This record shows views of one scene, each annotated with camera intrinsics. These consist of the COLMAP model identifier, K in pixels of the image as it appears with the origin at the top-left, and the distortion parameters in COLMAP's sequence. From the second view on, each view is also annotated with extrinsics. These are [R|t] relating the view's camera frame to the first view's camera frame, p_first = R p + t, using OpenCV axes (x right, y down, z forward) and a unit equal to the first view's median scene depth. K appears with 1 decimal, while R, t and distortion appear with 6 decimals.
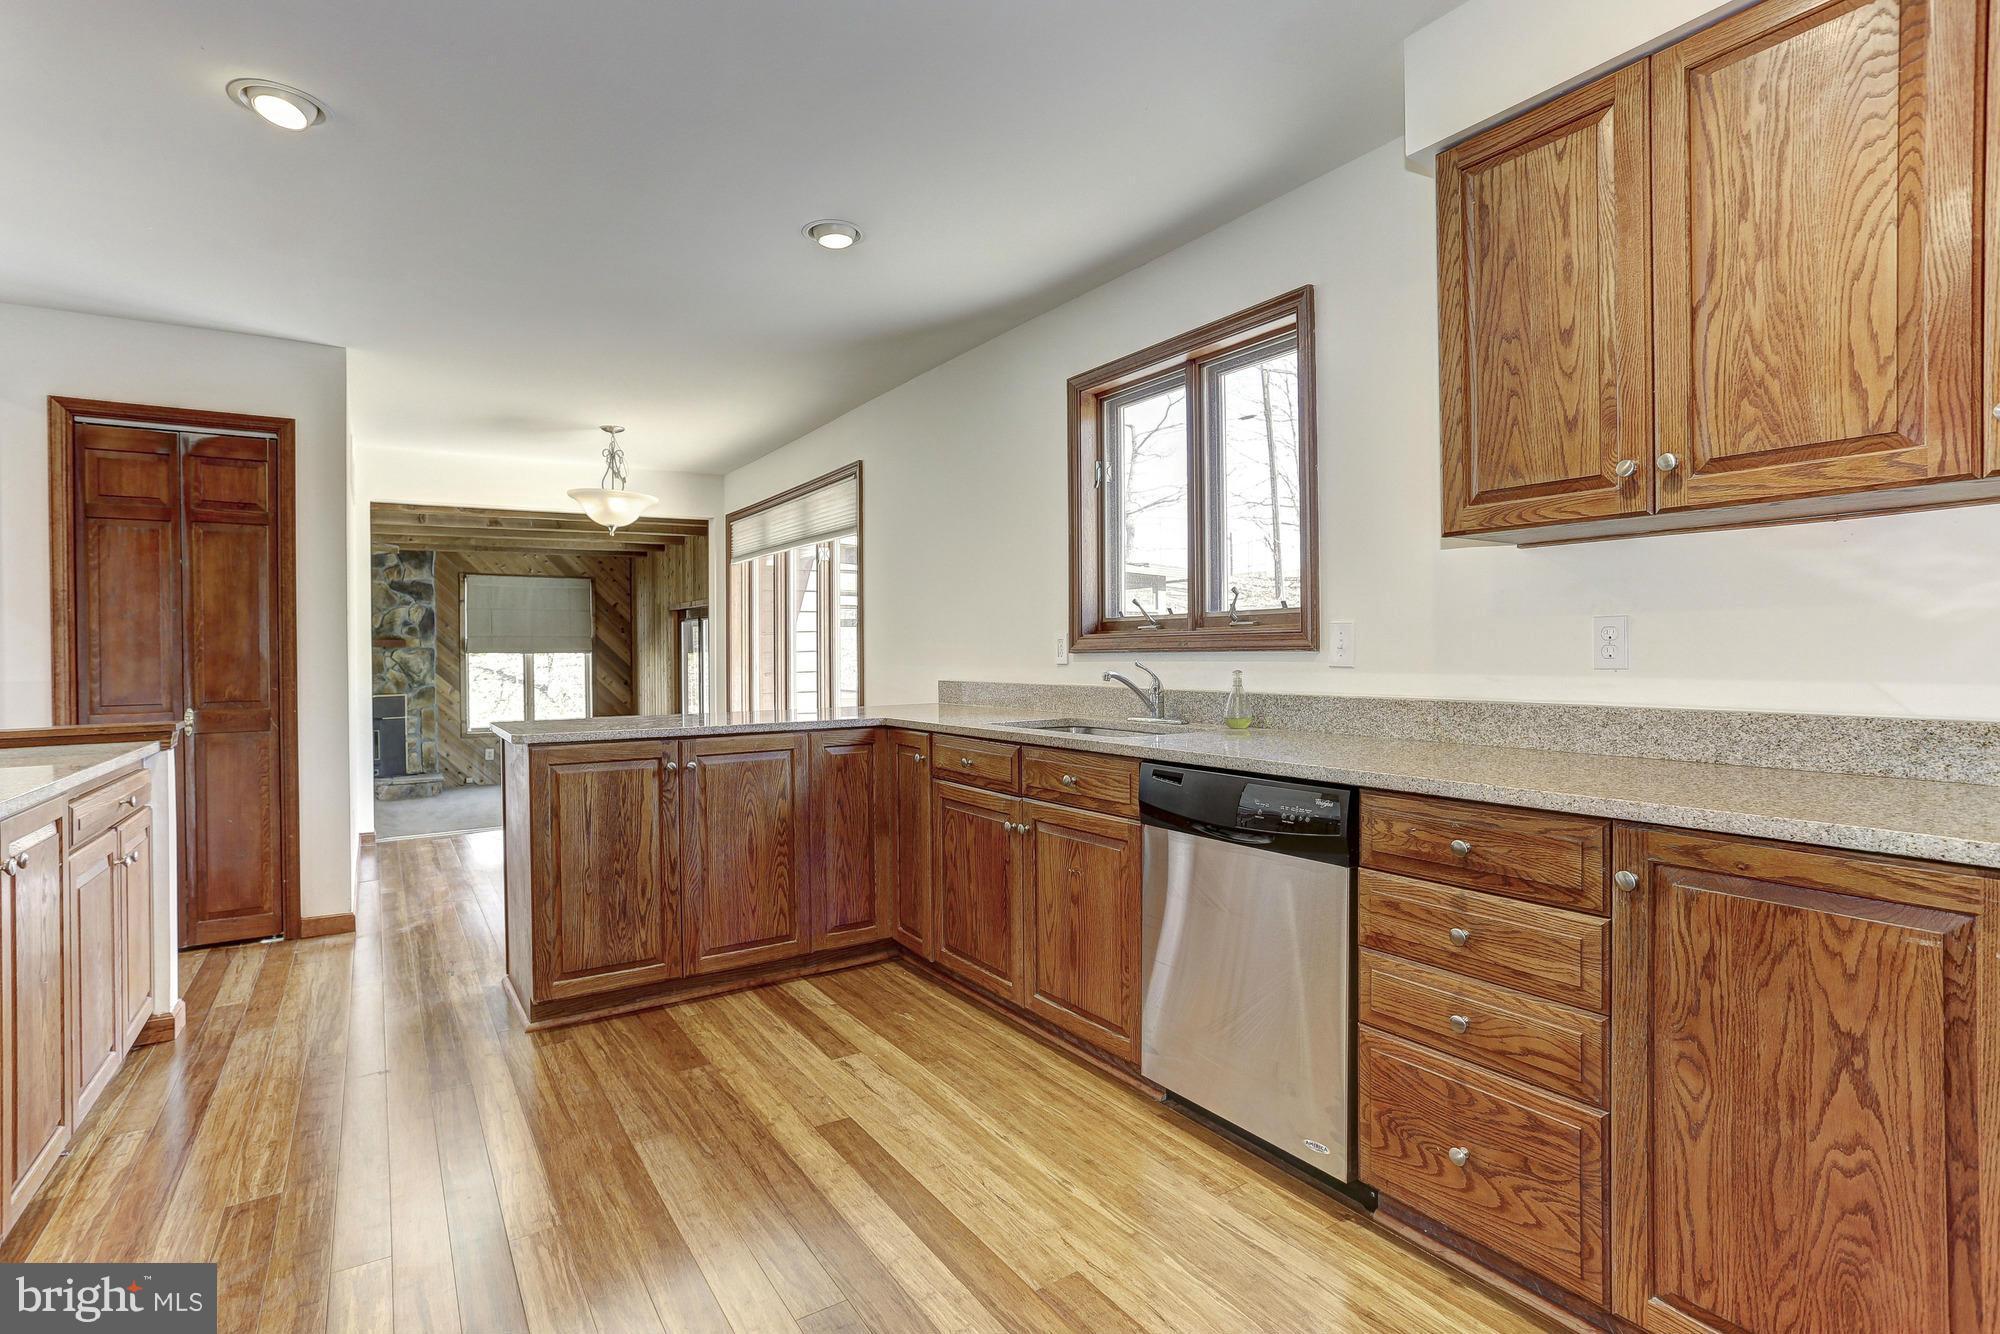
lens RADIAL K [[986.6, 0, 992.5], [0, 986.6, 651.8], [0, 0, 1]] dist [-0.029215, 0.030127]
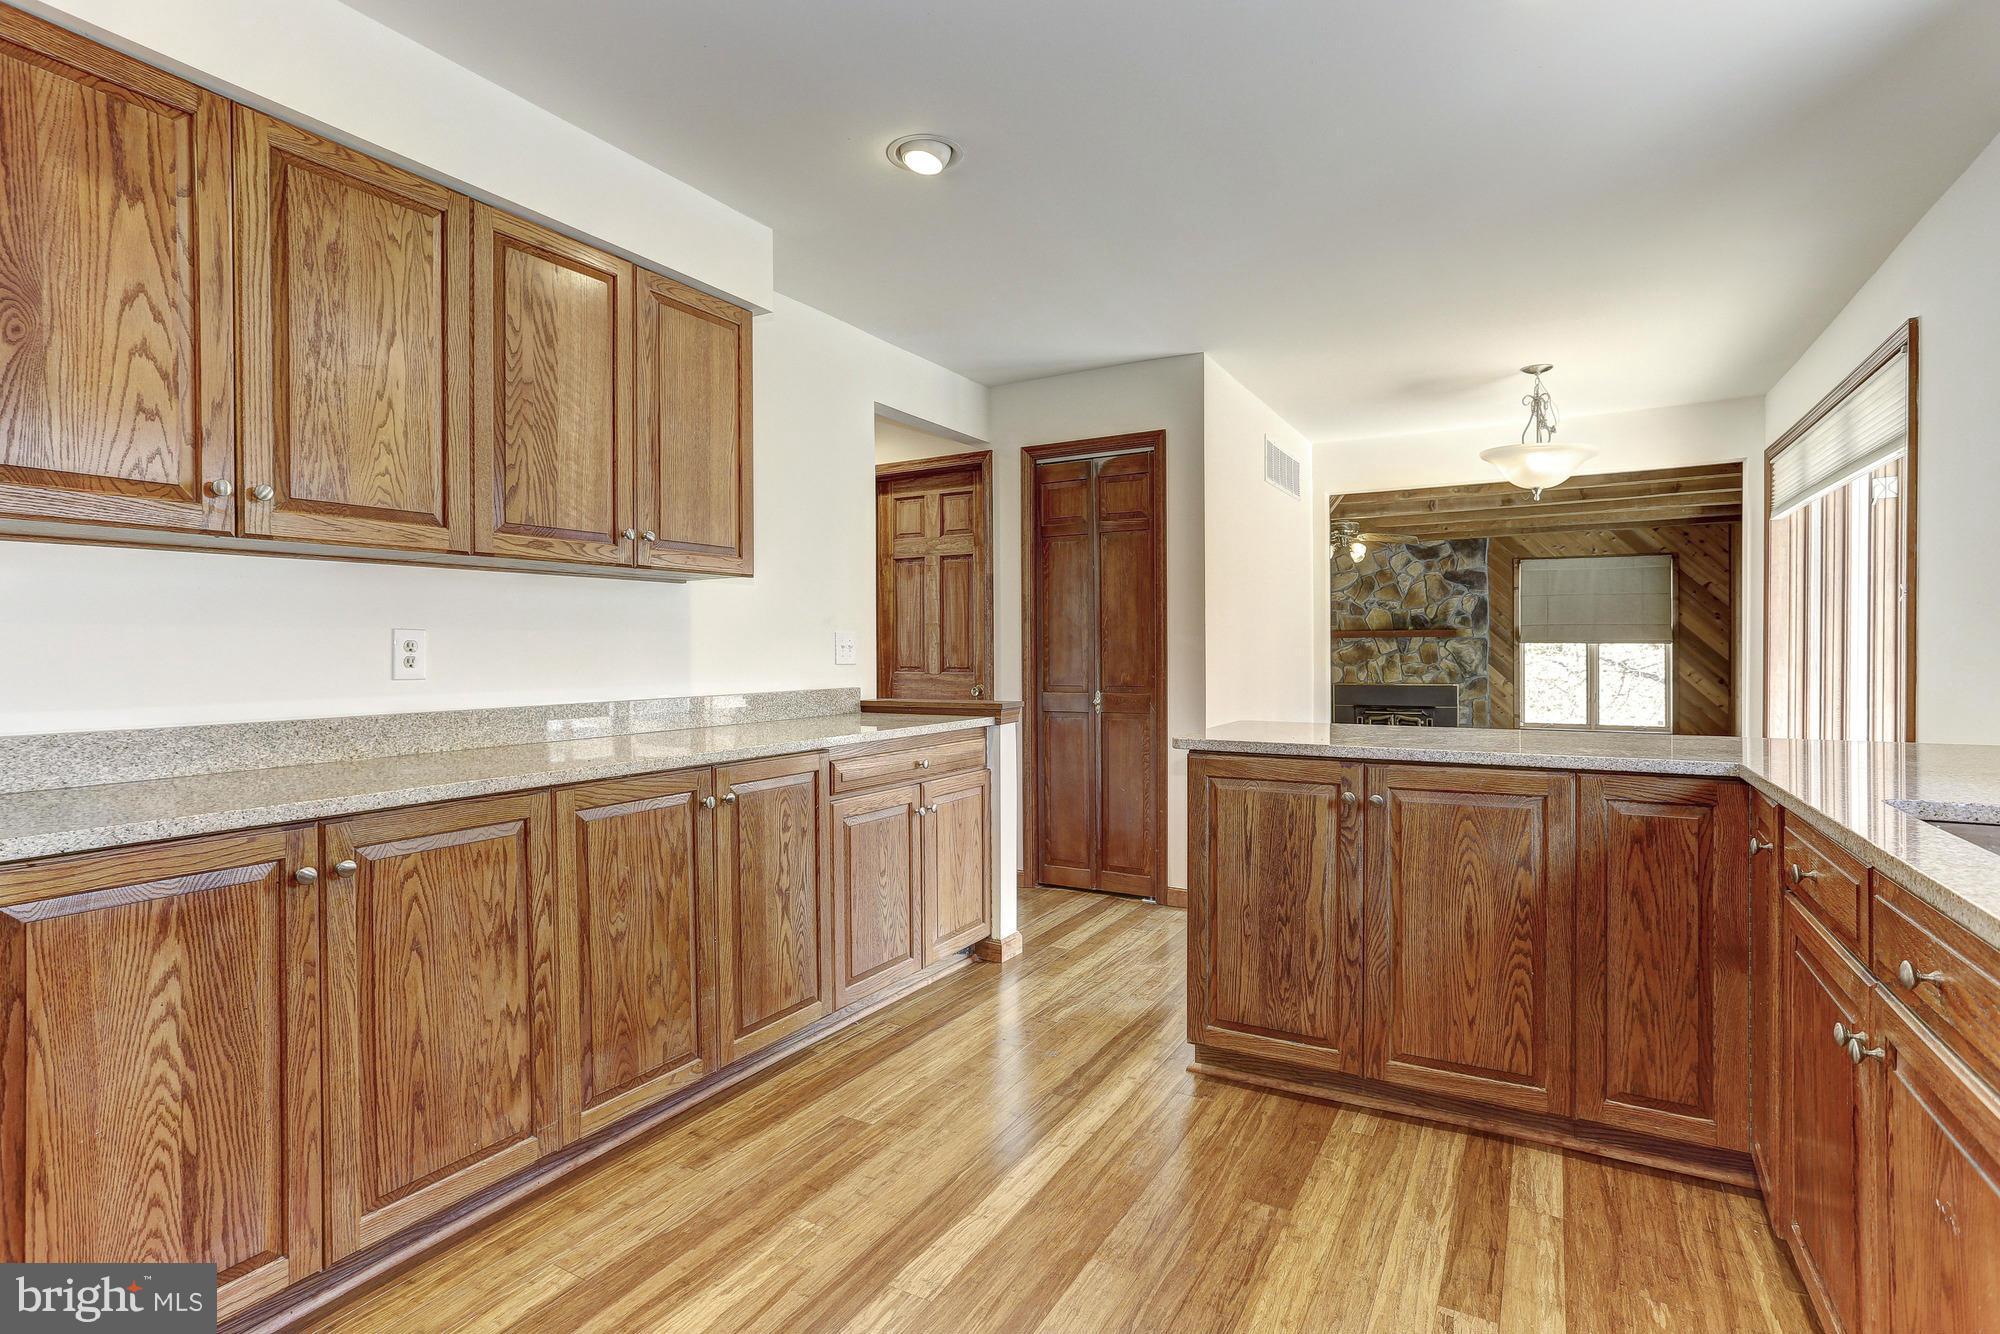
lens RADIAL K [[986.6, 0, 992.5], [0, 986.6, 651.8], [0, 0, 1]] dist [-0.029215, 0.030127]
pose [[0.465016, 0.013381, -0.885201, 0.211471], [-0.003115, 0.999904, 0.013479, -0.005673], [0.885297, -0.003510, 0.465013, 0.389587]]
